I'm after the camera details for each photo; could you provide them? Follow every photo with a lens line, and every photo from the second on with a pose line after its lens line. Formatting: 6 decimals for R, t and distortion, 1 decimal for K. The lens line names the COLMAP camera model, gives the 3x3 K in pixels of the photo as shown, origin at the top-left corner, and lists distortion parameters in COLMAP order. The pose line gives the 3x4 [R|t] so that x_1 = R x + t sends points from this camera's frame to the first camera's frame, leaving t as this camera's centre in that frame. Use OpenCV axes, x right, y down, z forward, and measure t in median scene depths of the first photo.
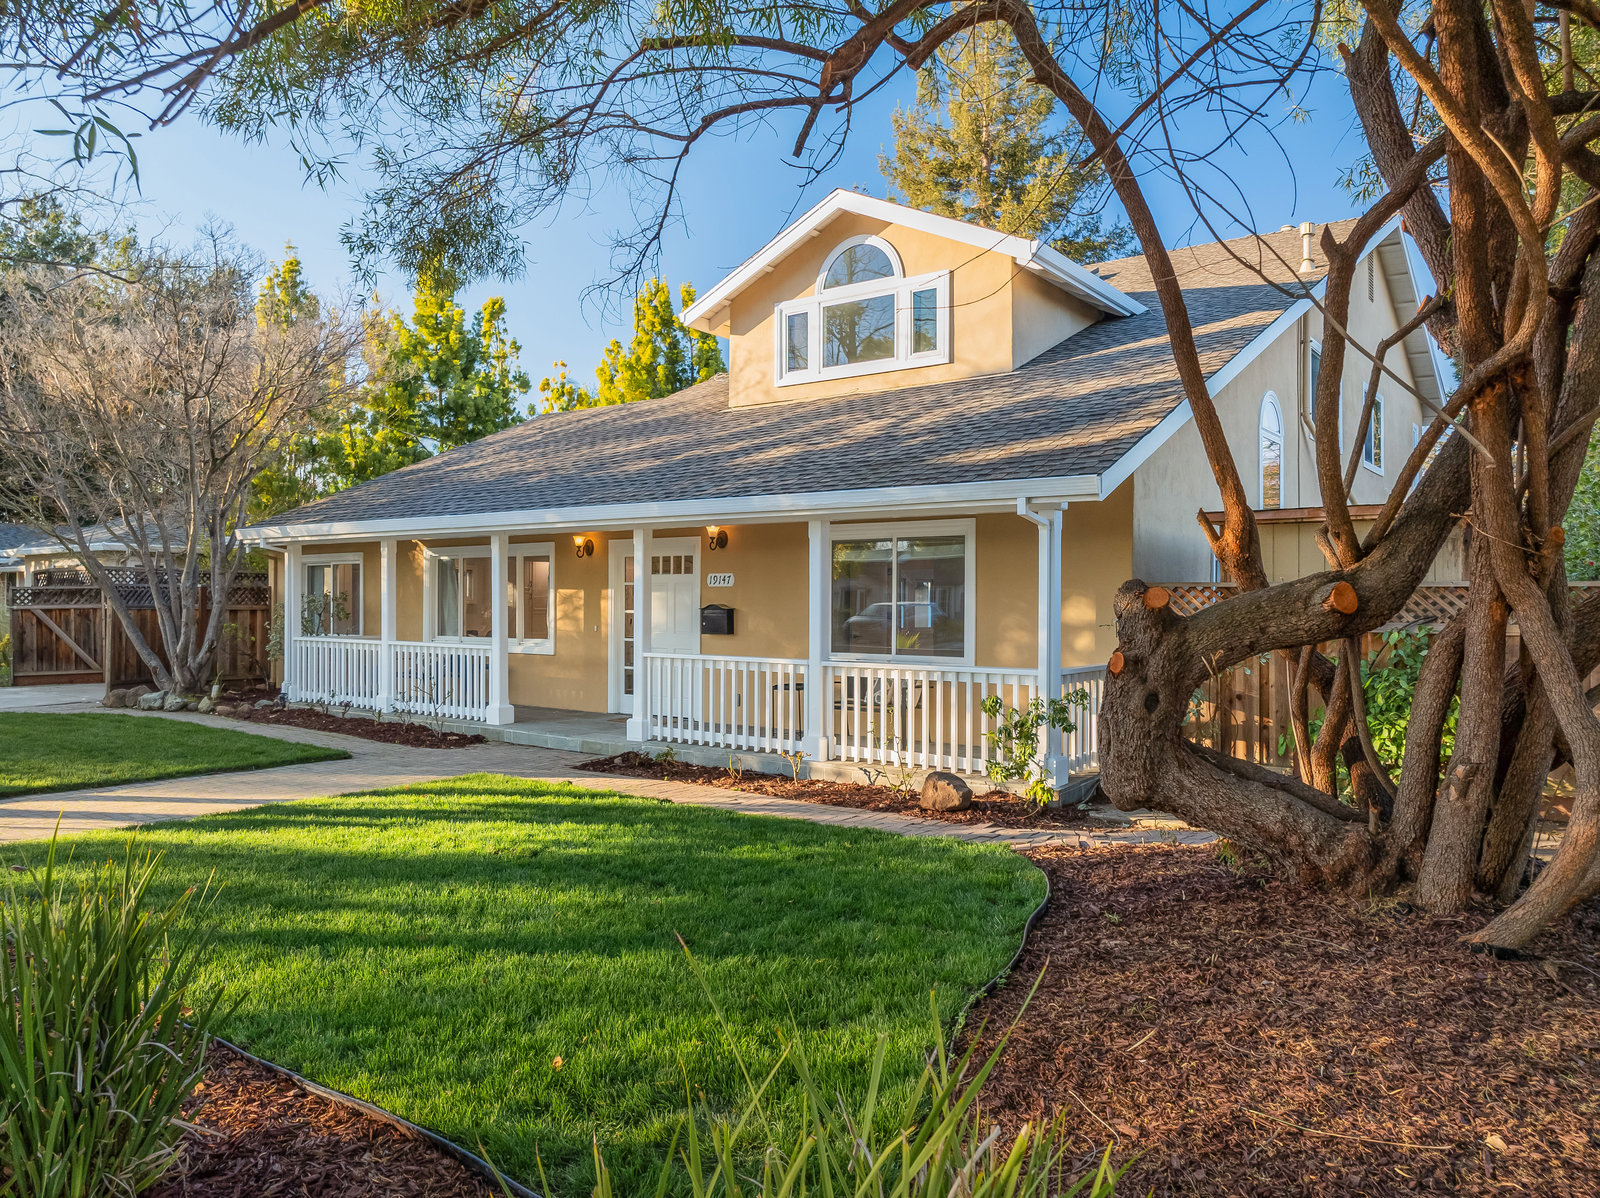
lens RADIAL K [[1120.0, 0, 813.0], [0, 1120.0, 593.6], [0, 0, 1]] dist [-0.015931, -0.003335]
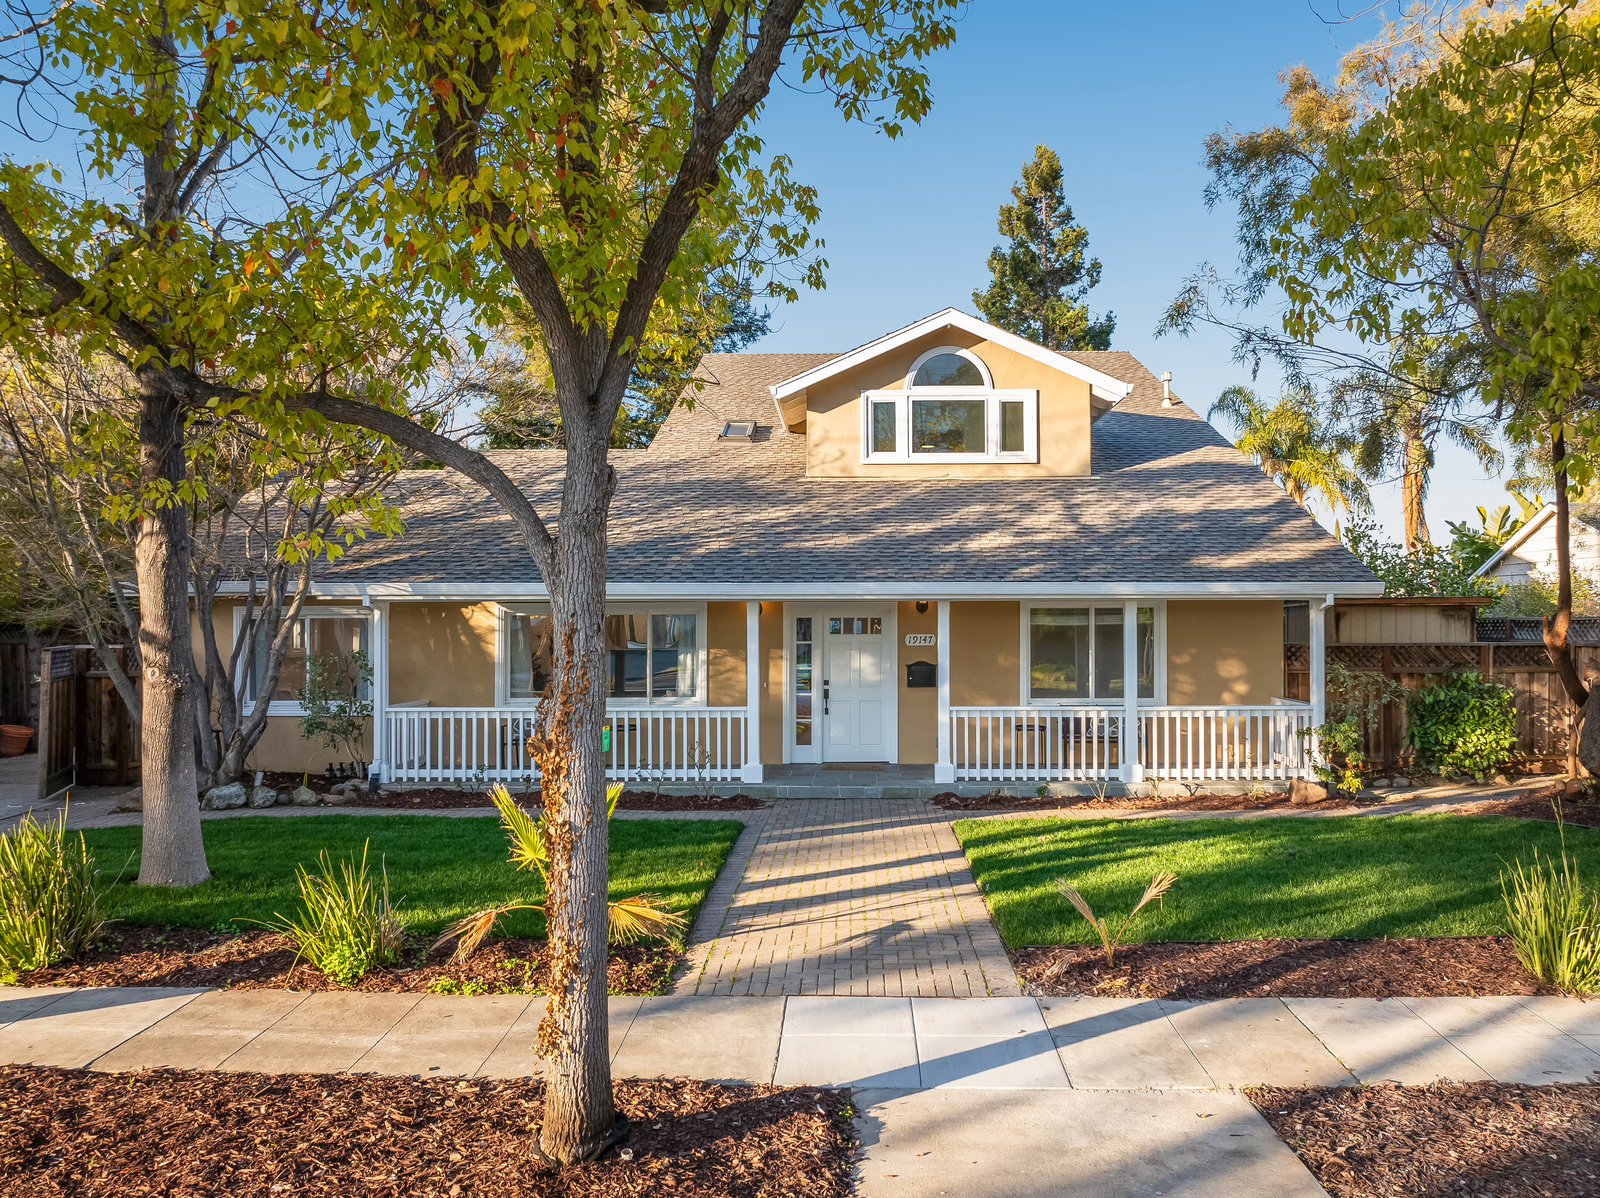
lens RADIAL K [[1168.0, 0, 837.7], [0, 1168.0, 603.1], [0, 0, 1]] dist [-0.004274, -0.002018]
pose [[0.808343, -0.000798, 0.588711, -0.802804], [0.002382, 0.999995, -0.001915, -0.045042], [-0.588707, 0.002951, 0.808341, 0.066074]]
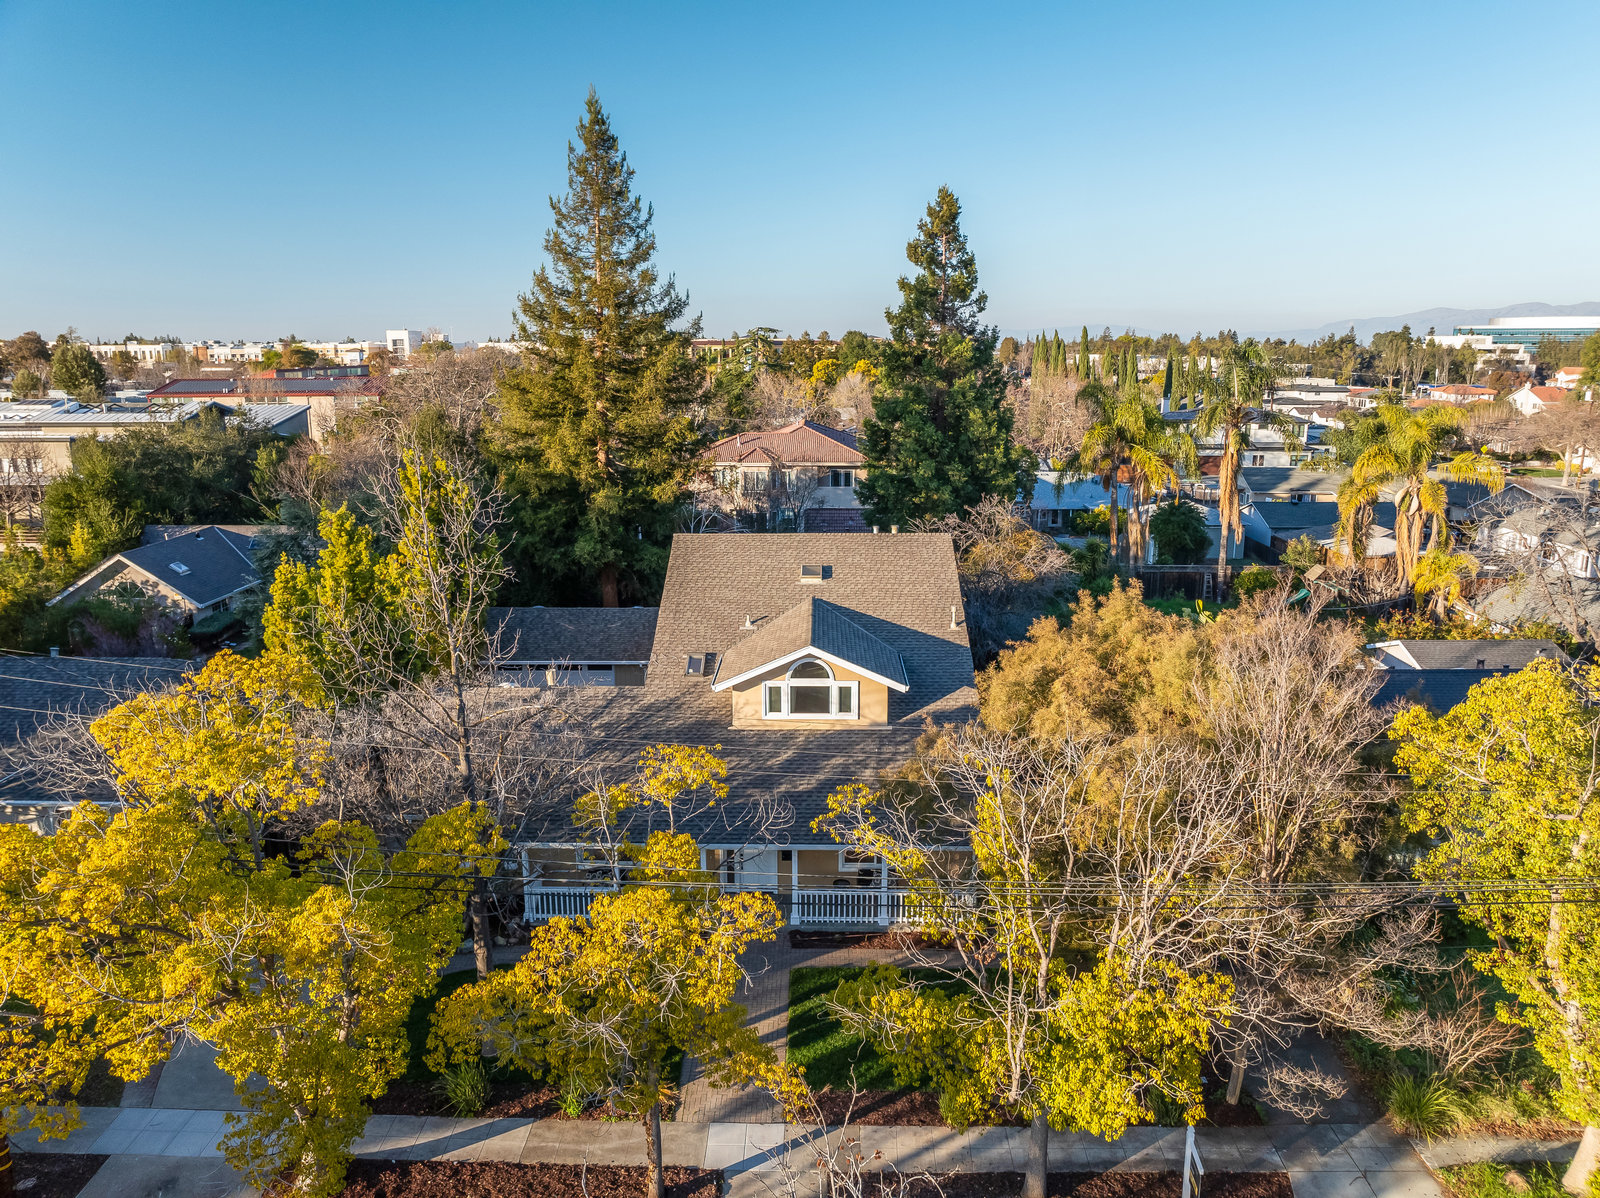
lens RADIAL K [[1120.0, 0, 813.0], [0, 1120.0, 593.6], [0, 0, 1]] dist [-0.015931, -0.003335]
pose [[0.803810, -0.133653, 0.579677, -1.217101], [-0.000815, 0.974186, 0.225743, -0.947557], [-0.594885, -0.181927, 0.782952, -0.689407]]
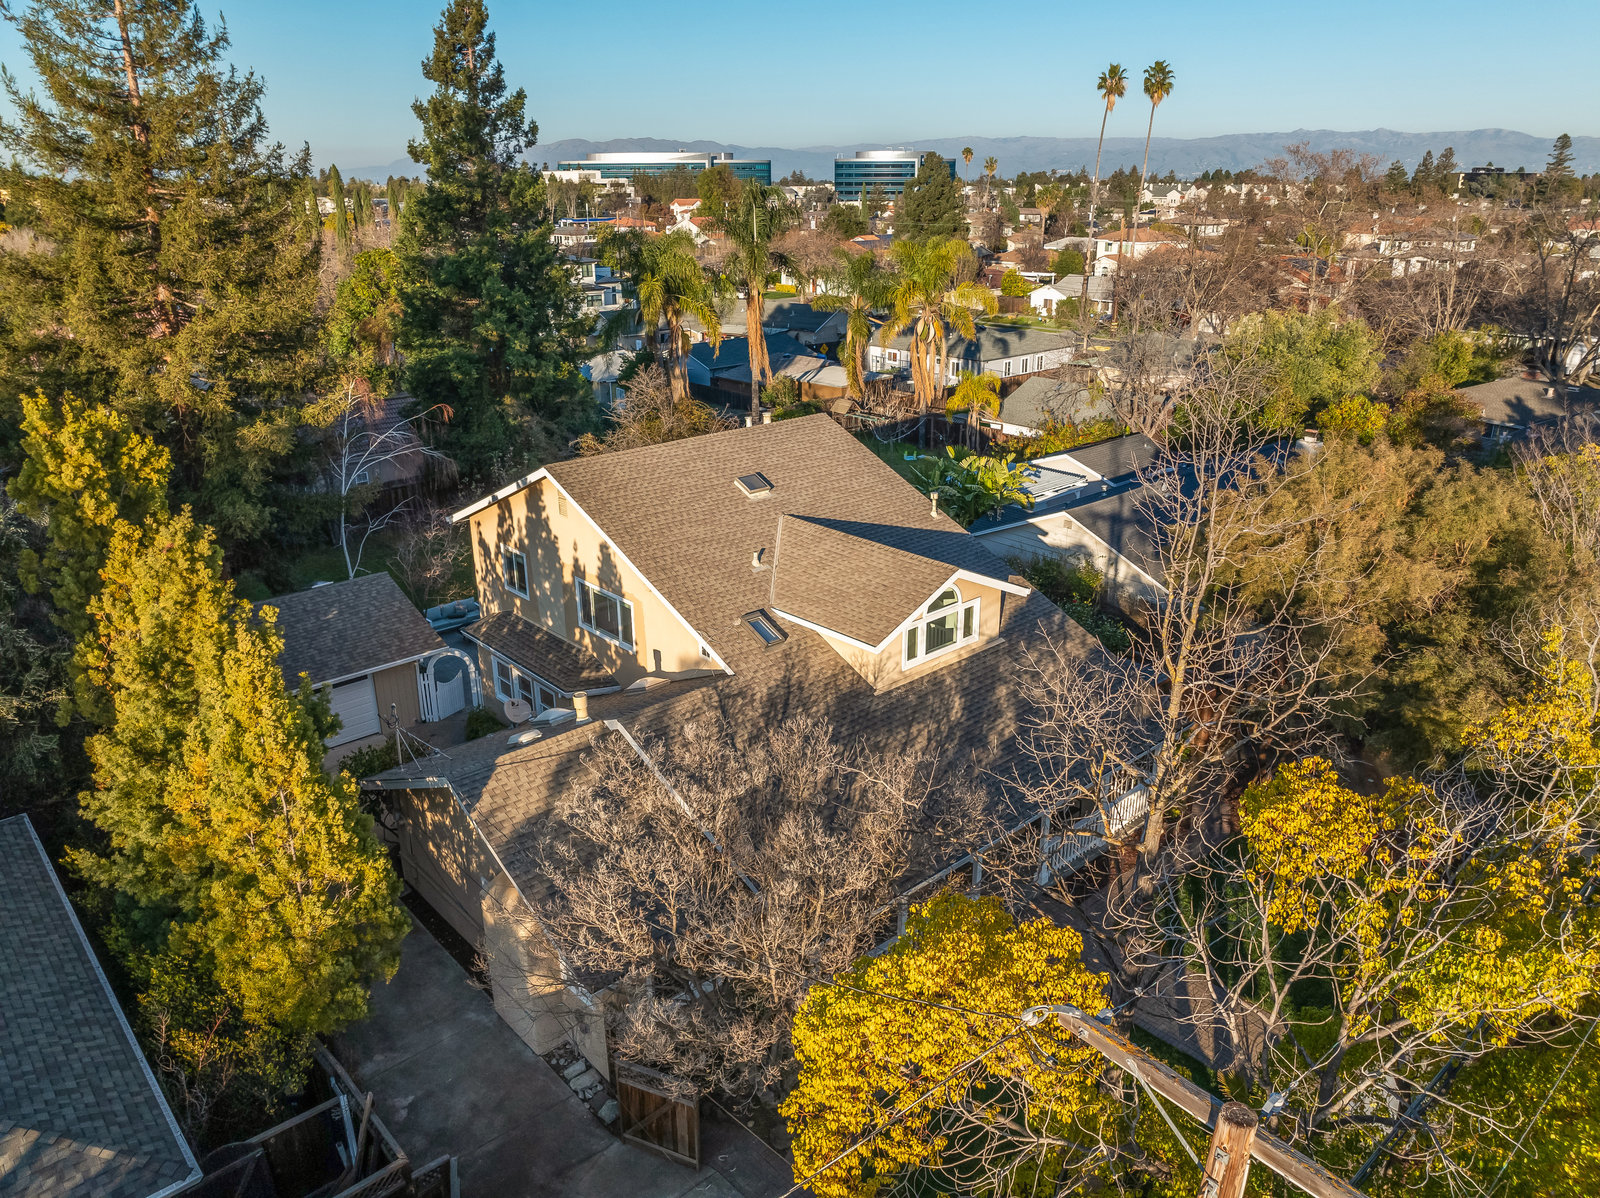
lens RADIAL K [[1120.0, 0, 813.0], [0, 1120.0, 593.6], [0, 0, 1]] dist [-0.015931, -0.003335]
pose [[0.179551, -0.348274, 0.920036, -1.690151], [0.000231, 0.935250, 0.353988, -0.958339], [-0.983749, -0.063347, 0.168006, 0.921725]]
